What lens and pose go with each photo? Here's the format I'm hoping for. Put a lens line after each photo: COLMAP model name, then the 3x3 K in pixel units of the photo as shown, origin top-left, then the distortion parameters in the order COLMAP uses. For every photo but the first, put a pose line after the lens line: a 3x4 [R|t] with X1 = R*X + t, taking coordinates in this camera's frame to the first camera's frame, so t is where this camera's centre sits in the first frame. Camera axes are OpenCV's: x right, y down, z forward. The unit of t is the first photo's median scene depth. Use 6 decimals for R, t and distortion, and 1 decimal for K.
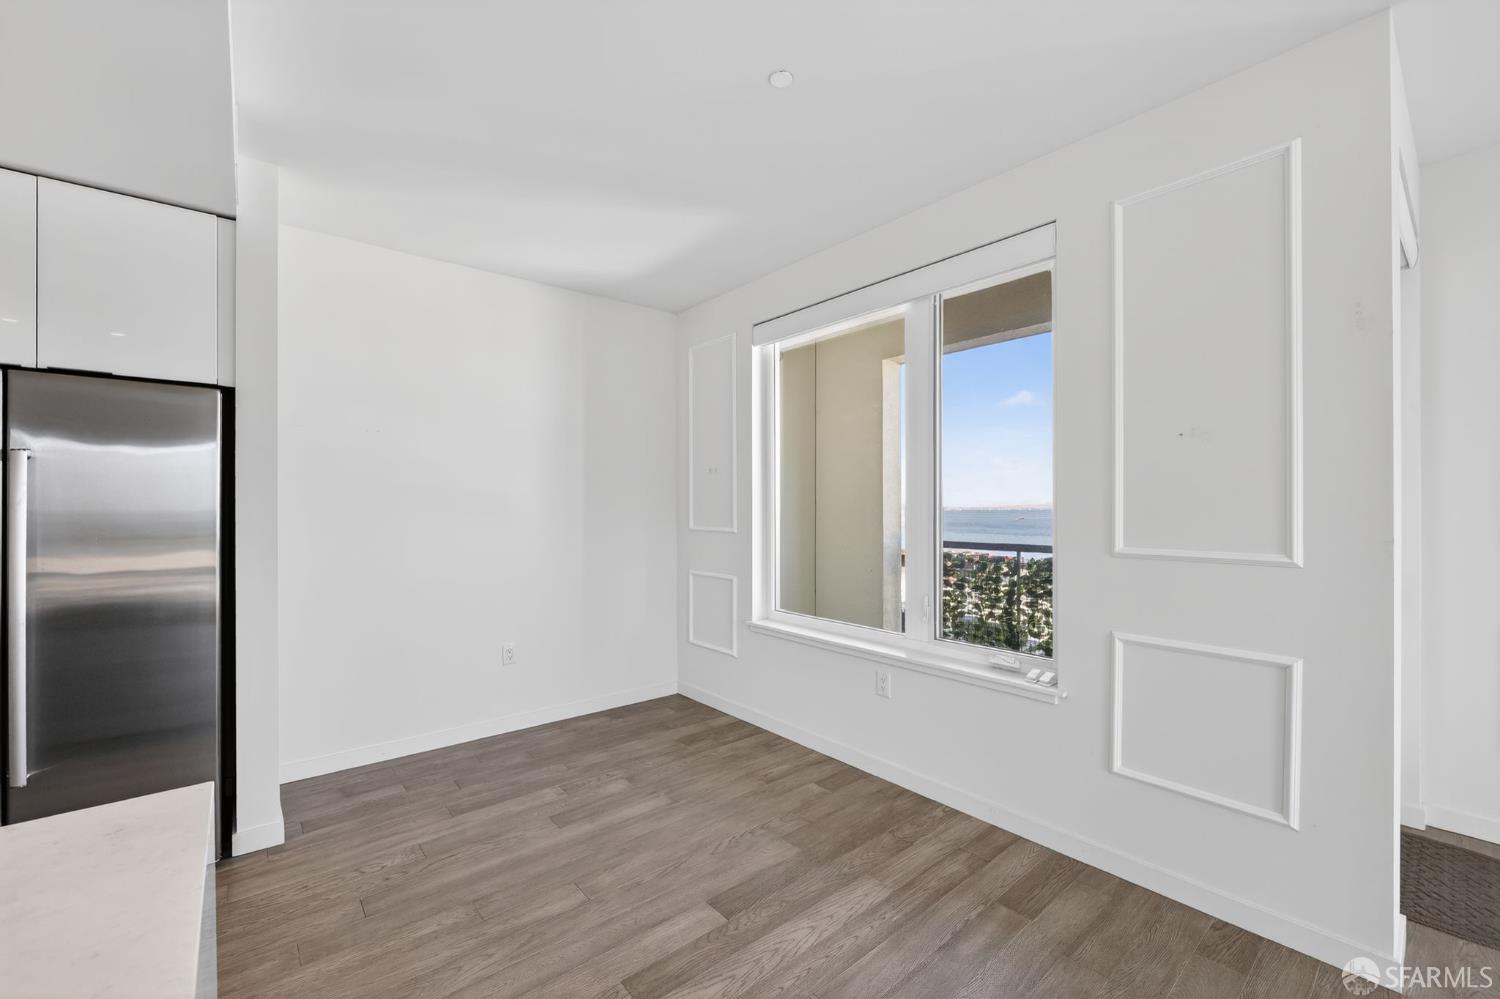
lens RADIAL K [[612.5, 0, 753.3], [0, 612.5, 502.8], [0, 0, 1]] dist [-0.012976, 0.000628]
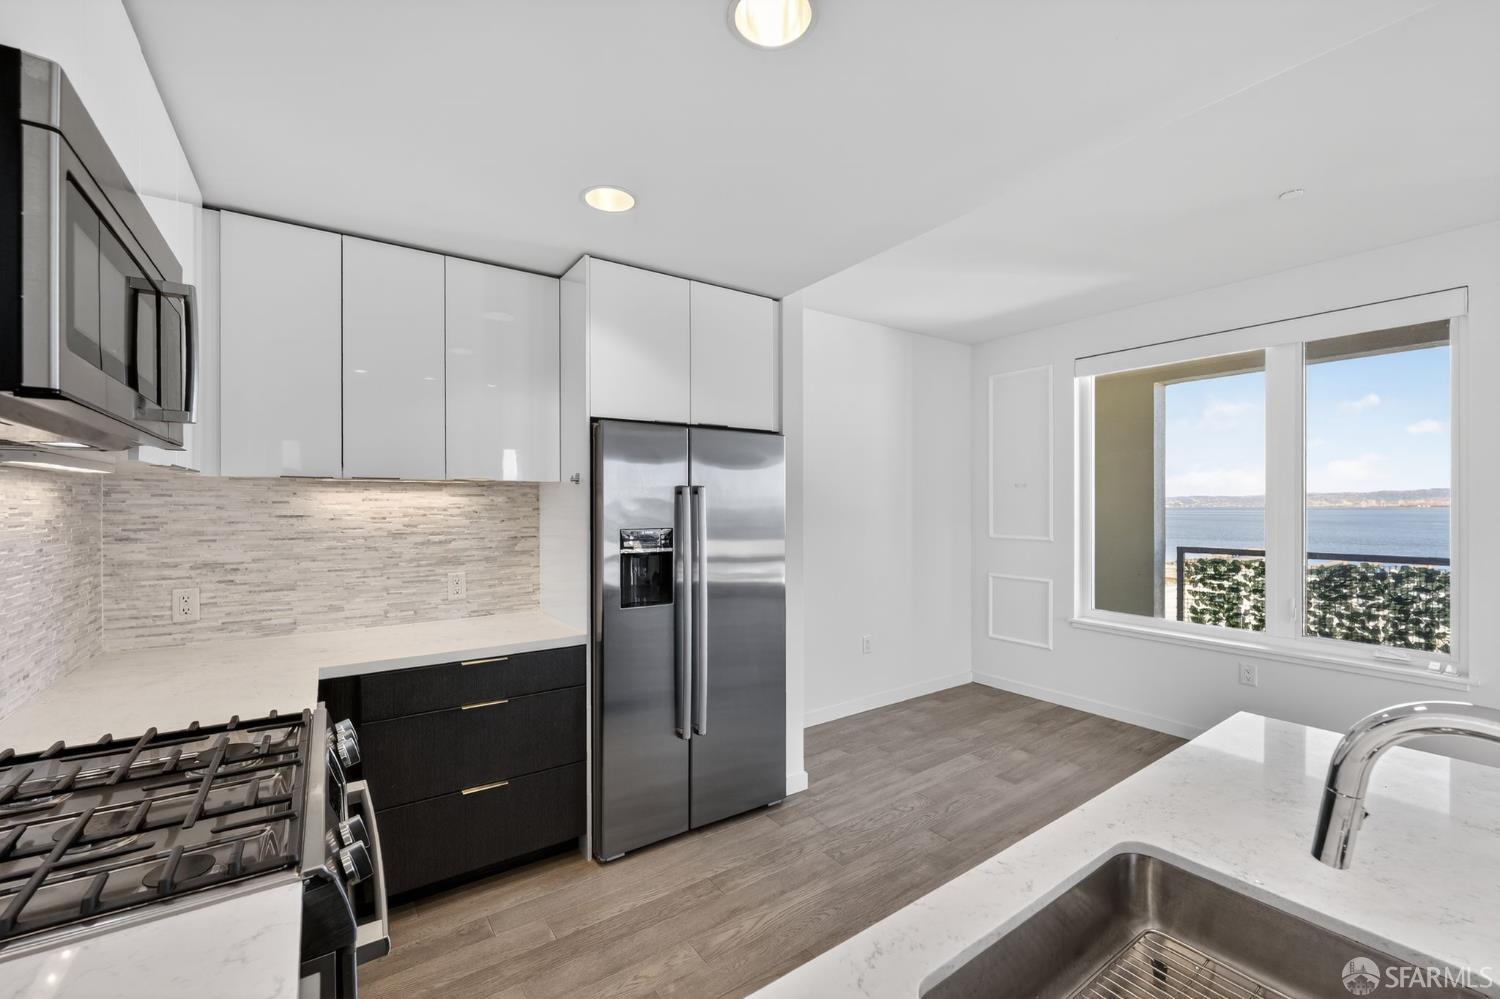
lens RADIAL K [[612.5, 0, 749.0], [0, 612.5, 501.9], [0, 0, 1]] dist [-0.012976, 0.000628]
pose [[0.995930, -0.001953, -0.090111, -0.499876], [0.002187, 0.999994, 0.002506, -0.028575], [0.090105, -0.002693, 0.995929, -0.185189]]
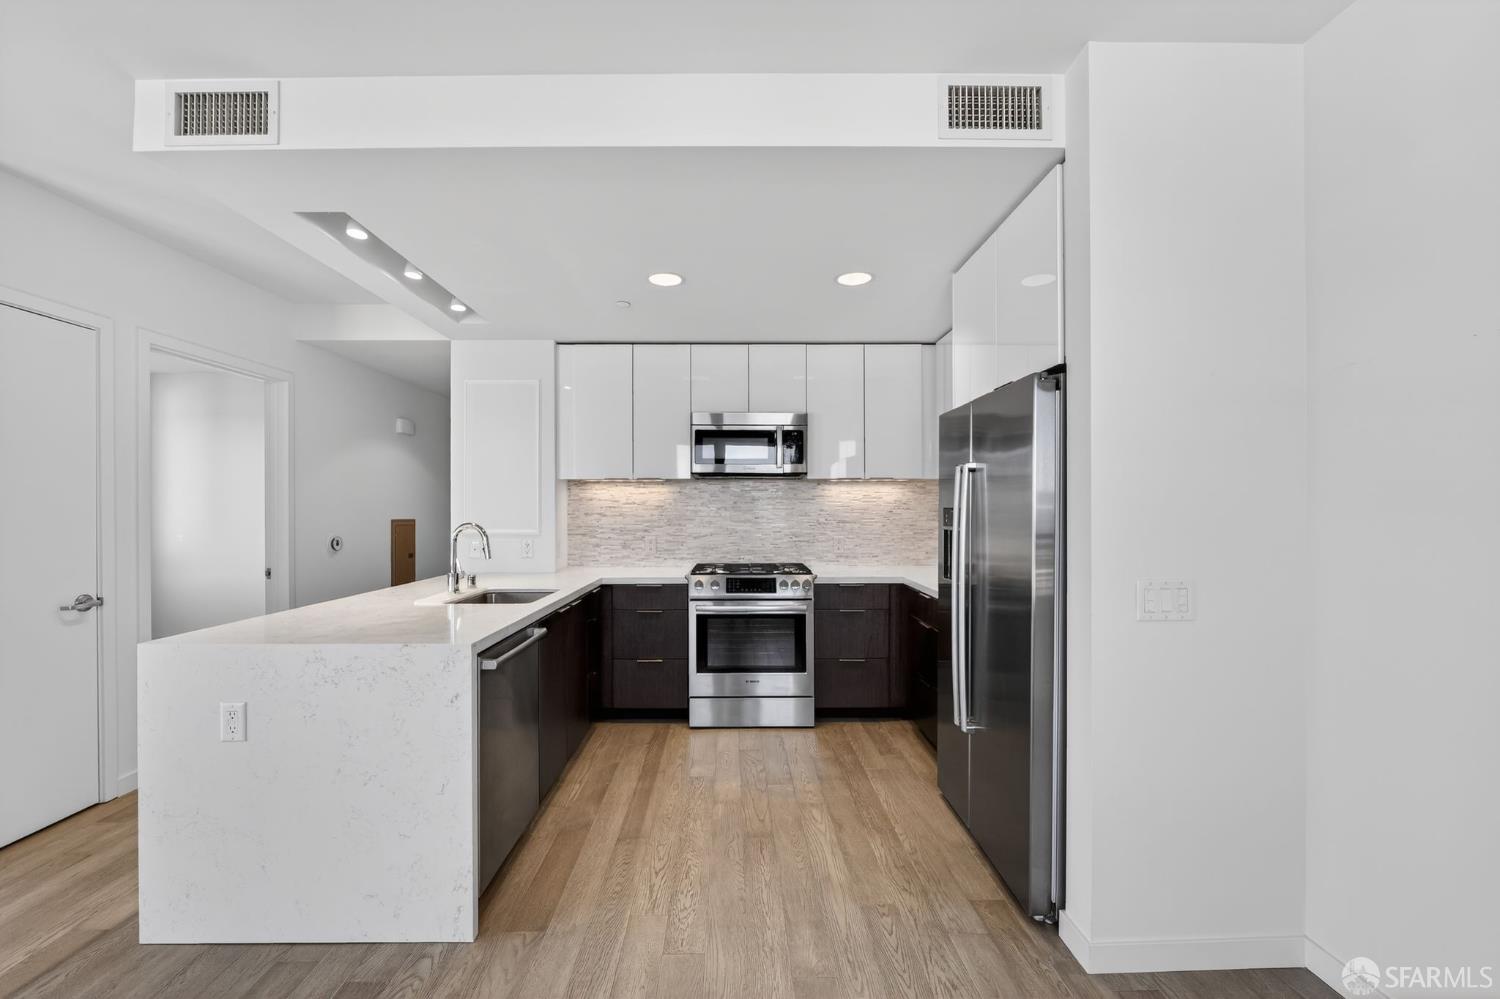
lens RADIAL K [[612.5, 0, 746.1], [0, 612.5, 509.8], [0, 0, 1]] dist [-0.012976, 0.000628]
pose [[-0.627388, 0.006678, -0.778678, 0.030987], [0.008400, 0.999963, 0.001808, -0.002038], [0.778661, -0.005407, -0.627421, 0.727031]]
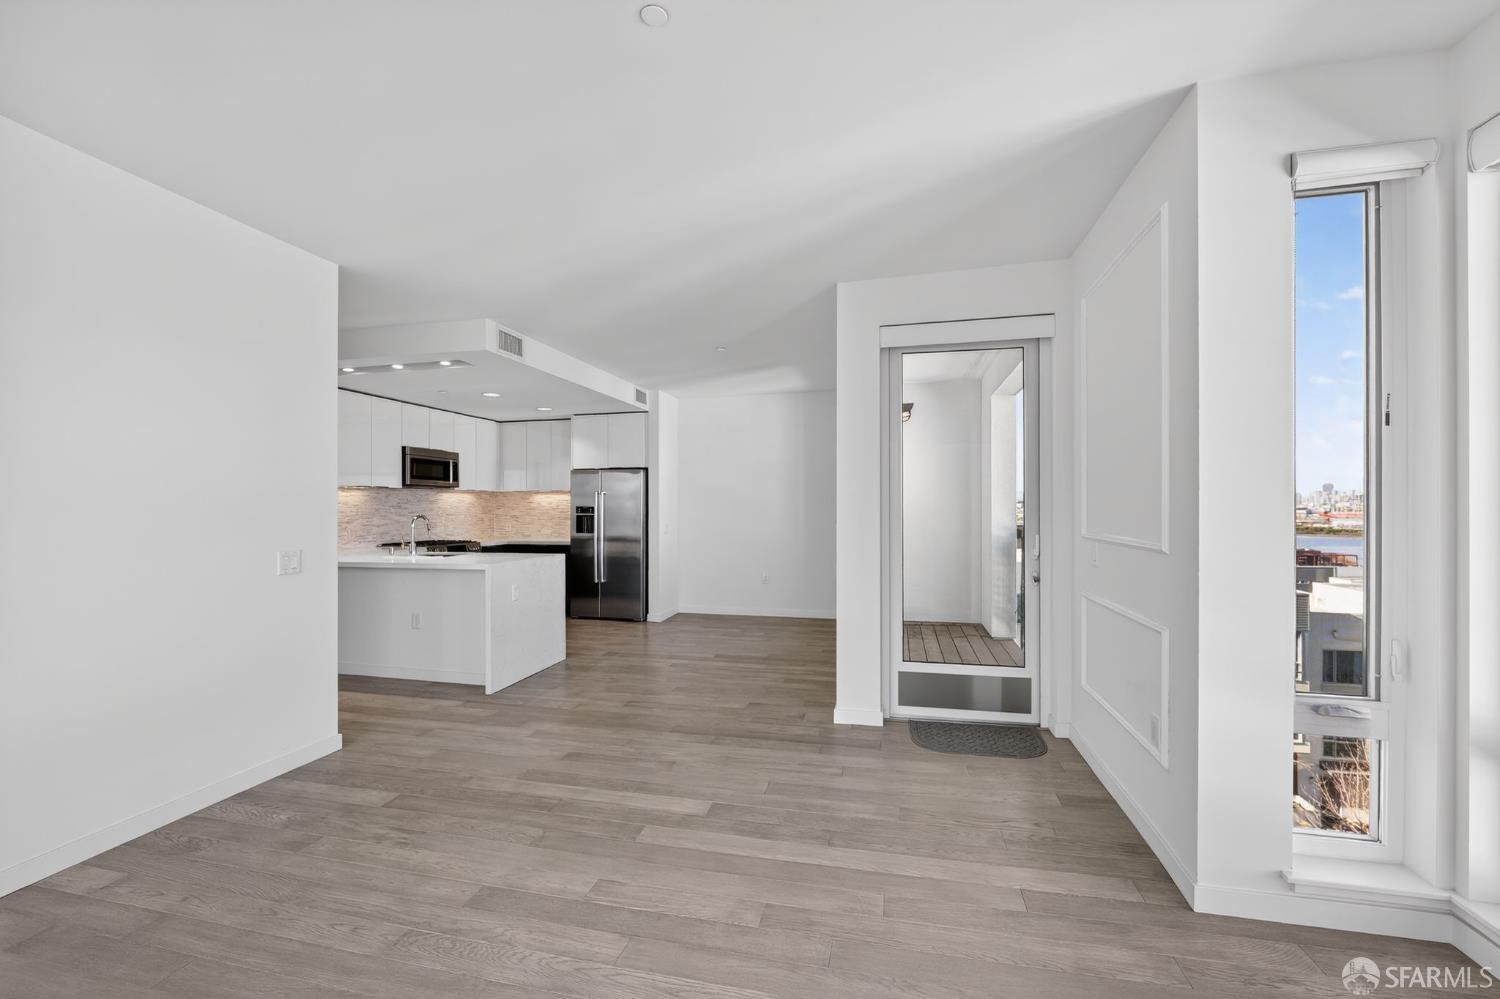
lens RADIAL K [[612.5, 0, 748.5], [0, 612.5, 503.8], [0, 0, 1]] dist [-0.012976, 0.000628]
pose [[0.601195, -0.002105, -0.799099, 1.184130], [0.006077, 0.999980, 0.001937, -0.008810], [0.799079, -0.006021, 0.601196, -0.281202]]
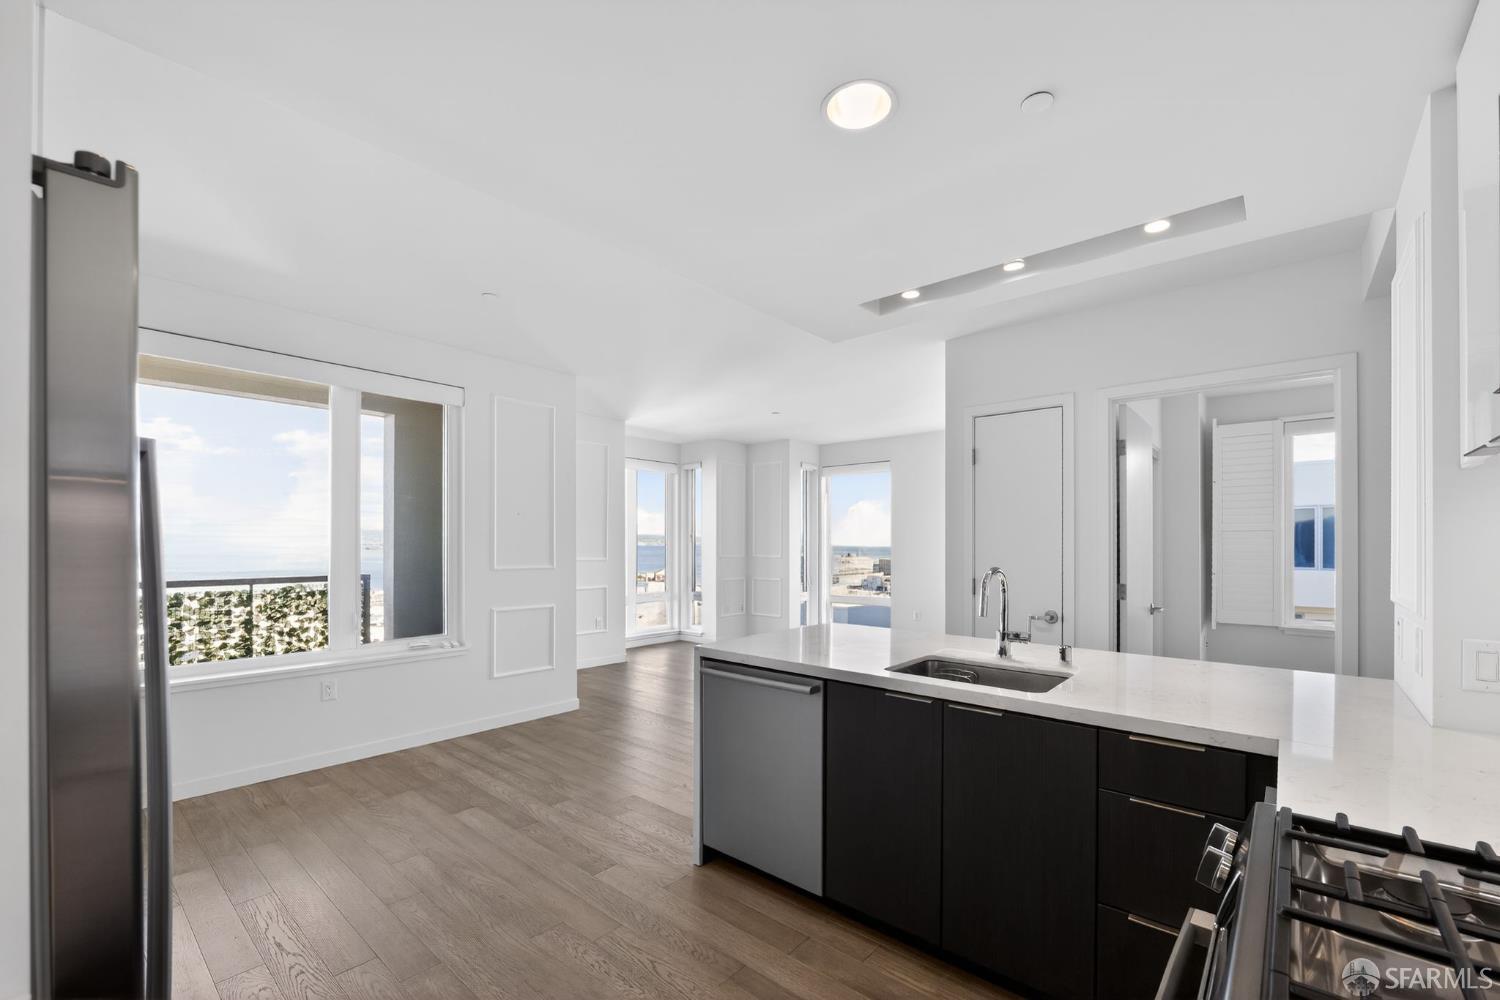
lens RADIAL K [[612.5, 0, 746.5], [0, 612.5, 544.5], [0, 0, 1]] dist [-0.012976, 0.000628]
pose [[-0.159327, -0.000769, 0.987225, -0.899895], [-0.011025, 0.999939, -0.001000, -0.003990], [-0.987164, -0.011044, -0.159326, 0.292425]]
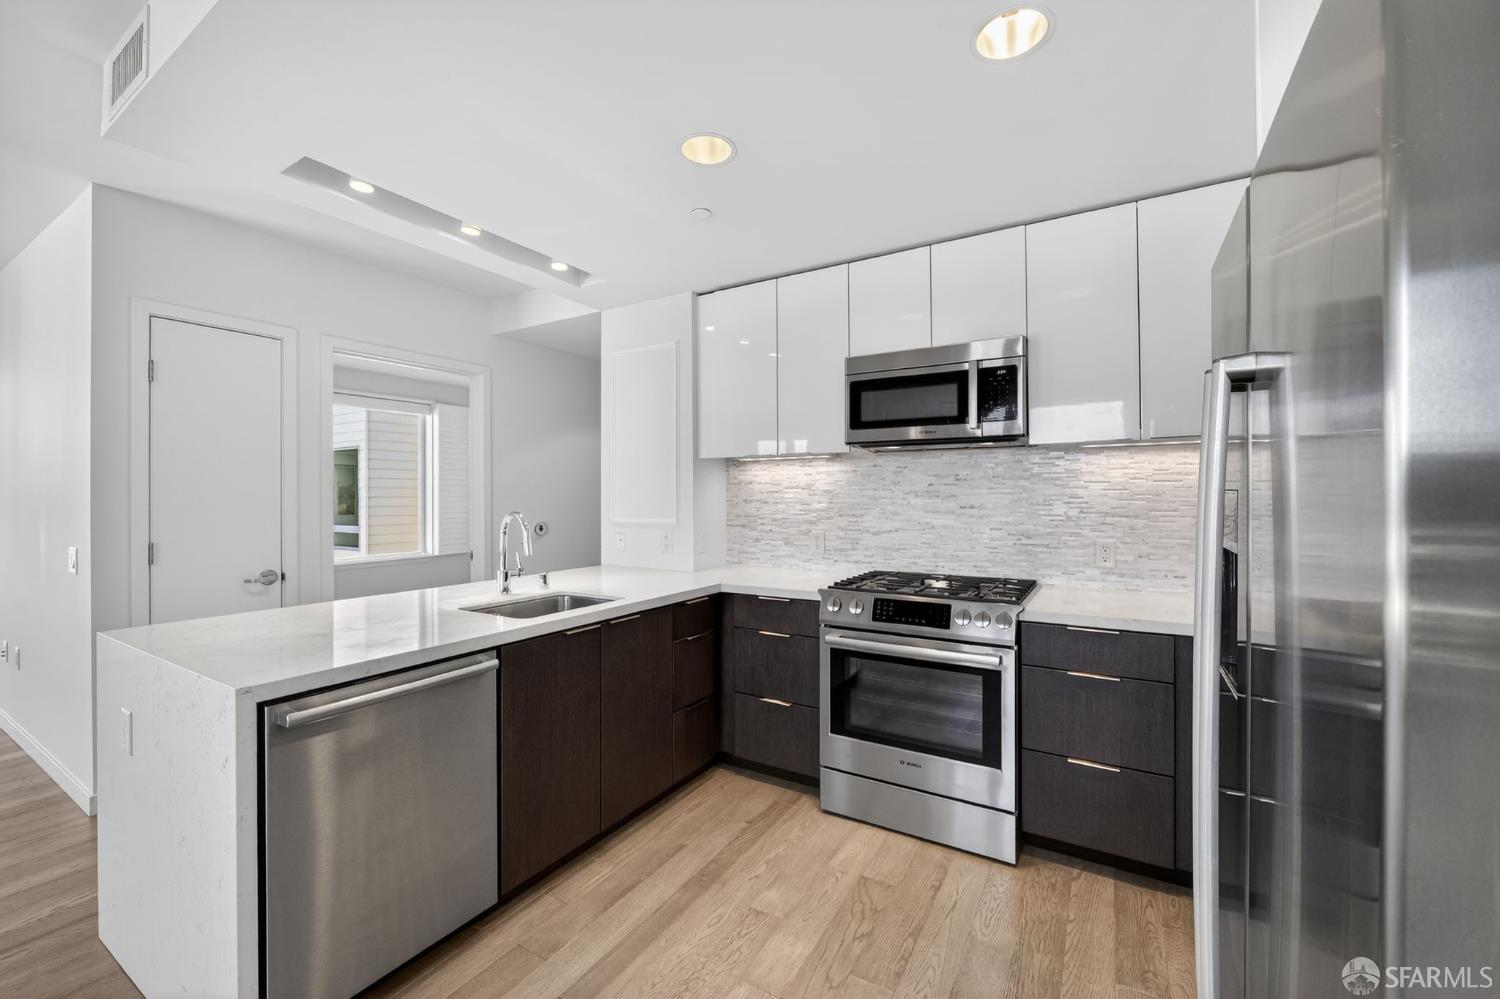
lens RADIAL K [[612.5, 0, 743.9], [0, 612.5, 492.5], [0, 0, 1]] dist [-0.012976, 0.000628]
pose [[-0.946814, 0.005822, -0.321730, -0.378818], [0.009266, 0.999915, -0.009172, 0.001528], [0.321649, -0.011665, -0.946787, 0.657419]]
